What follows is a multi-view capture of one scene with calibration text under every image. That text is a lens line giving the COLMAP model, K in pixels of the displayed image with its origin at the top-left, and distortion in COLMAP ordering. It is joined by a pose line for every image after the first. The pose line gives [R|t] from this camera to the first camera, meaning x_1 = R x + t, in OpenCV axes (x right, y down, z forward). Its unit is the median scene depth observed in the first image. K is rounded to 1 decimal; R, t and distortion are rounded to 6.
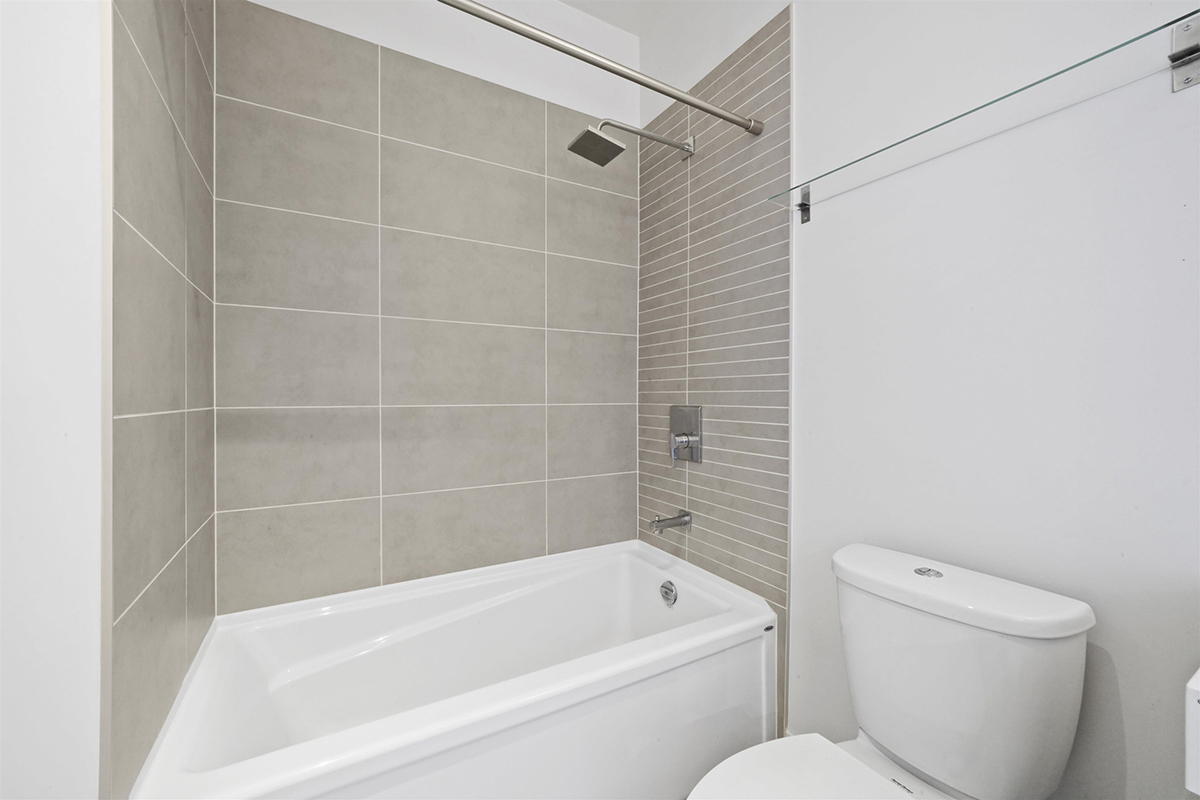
lens RADIAL K [[472.5, 0, 602.9], [0, 472.5, 399.5], [0, 0, 1]] dist [0.004894, -0.000722]
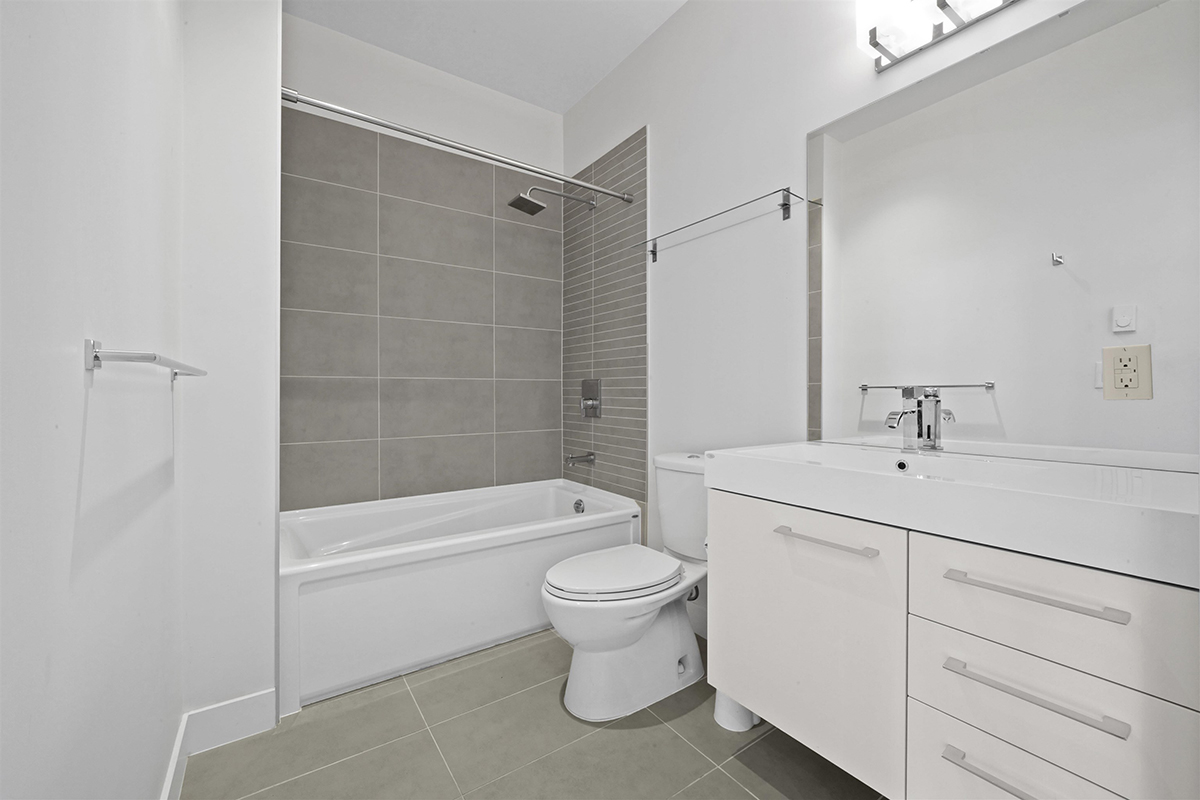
lens RADIAL K [[472.5, 0, 594.4], [0, 472.5, 394.0], [0, 0, 1]] dist [0.004894, -0.000722]
pose [[0.997371, -0.001191, 0.072452, 0.089271], [0.001240, 0.999999, -0.000632, 0.066316], [-0.072451, 0.000720, 0.997372, -0.505021]]
